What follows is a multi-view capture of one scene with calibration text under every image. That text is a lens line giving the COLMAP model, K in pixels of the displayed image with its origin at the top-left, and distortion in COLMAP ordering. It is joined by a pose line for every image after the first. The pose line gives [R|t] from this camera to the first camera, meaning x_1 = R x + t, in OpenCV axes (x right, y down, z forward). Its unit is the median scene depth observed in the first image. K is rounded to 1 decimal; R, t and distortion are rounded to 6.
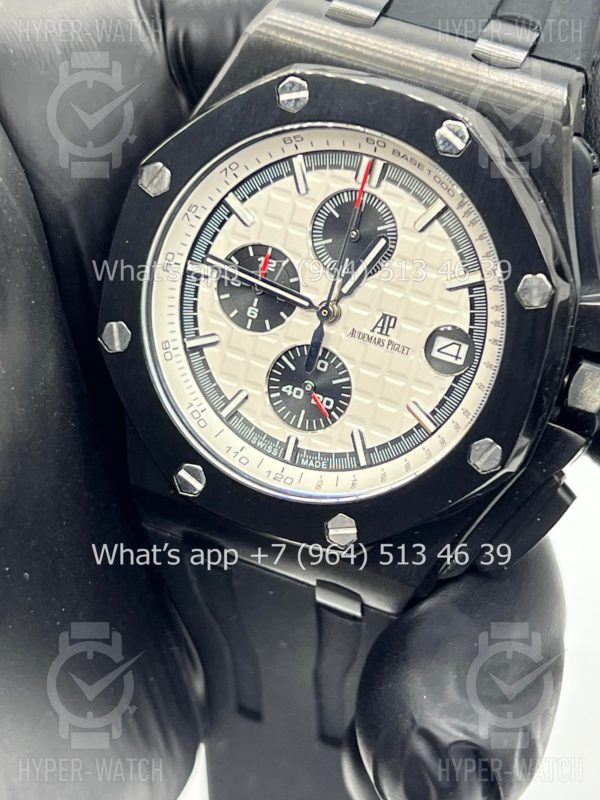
lens RADIAL K [[1870.3, 0, 300.0], [0, 1870.3, 400.0], [0, 0, 1]] dist [0.227153, -0.542274]
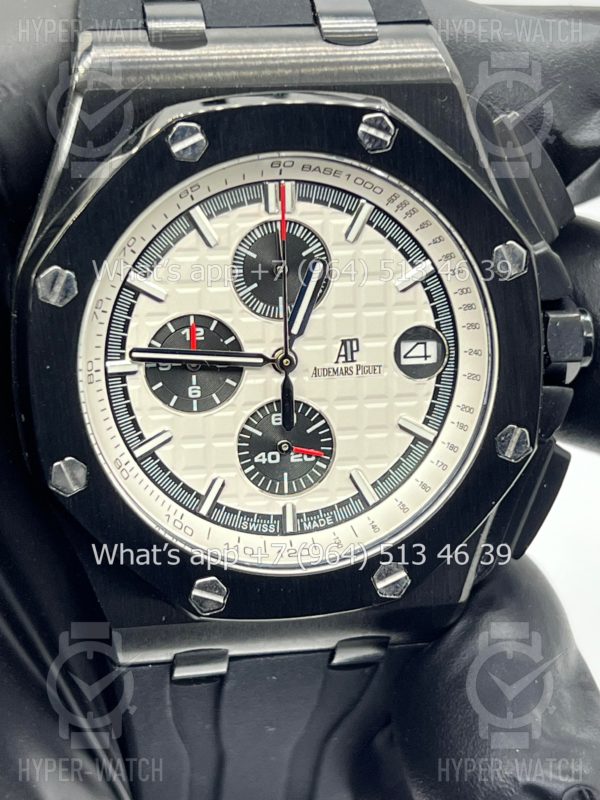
lens RADIAL K [[1870.3, 0, 300.0], [0, 1870.3, 400.0], [0, 0, 1]] dist [0.227153, -0.542274]
pose [[0.841275, -0.362680, 0.400898, -0.342913], [0.346598, 0.930953, 0.114877, -0.129077], [-0.414881, 0.042308, 0.908892, 0.184676]]
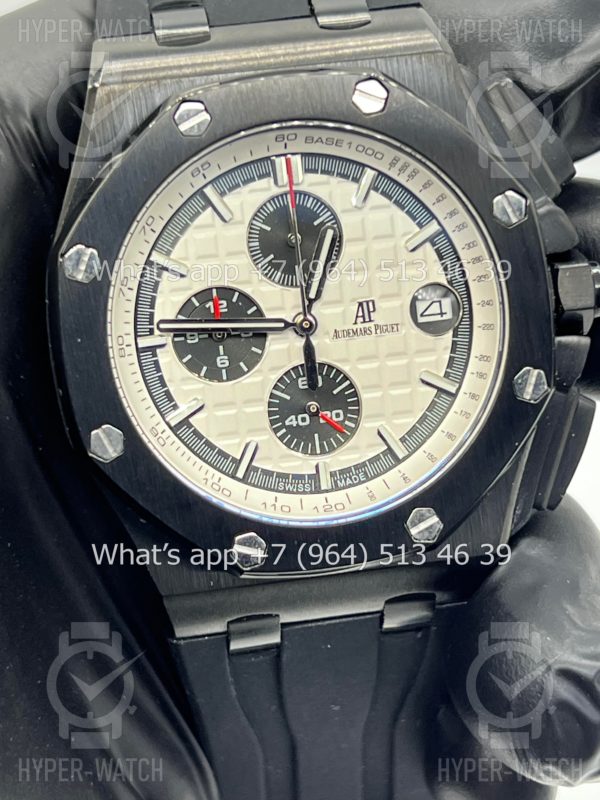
lens RADIAL K [[1870.3, 0, 300.0], [0, 1870.3, 400.0], [0, 0, 1]] dist [0.227153, -0.542274]
pose [[0.840078, -0.391813, 0.375168, -0.354091], [0.425349, 0.905000, -0.007290, -0.006608], [-0.336671, 0.165702, 0.926928, 0.134013]]
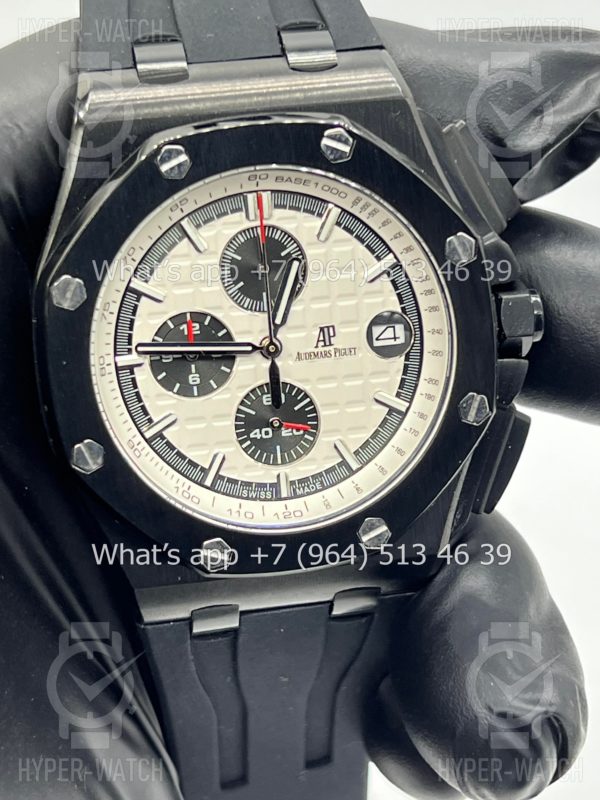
lens RADIAL K [[1870.3, 0, 300.0], [0, 1870.3, 400.0], [0, 0, 1]] dist [0.227153, -0.542274]
pose [[0.833199, -0.401196, 0.380554, -0.373062], [0.400261, 0.912400, 0.085545, -0.101754], [-0.381537, 0.081045, 0.920794, 0.049755]]
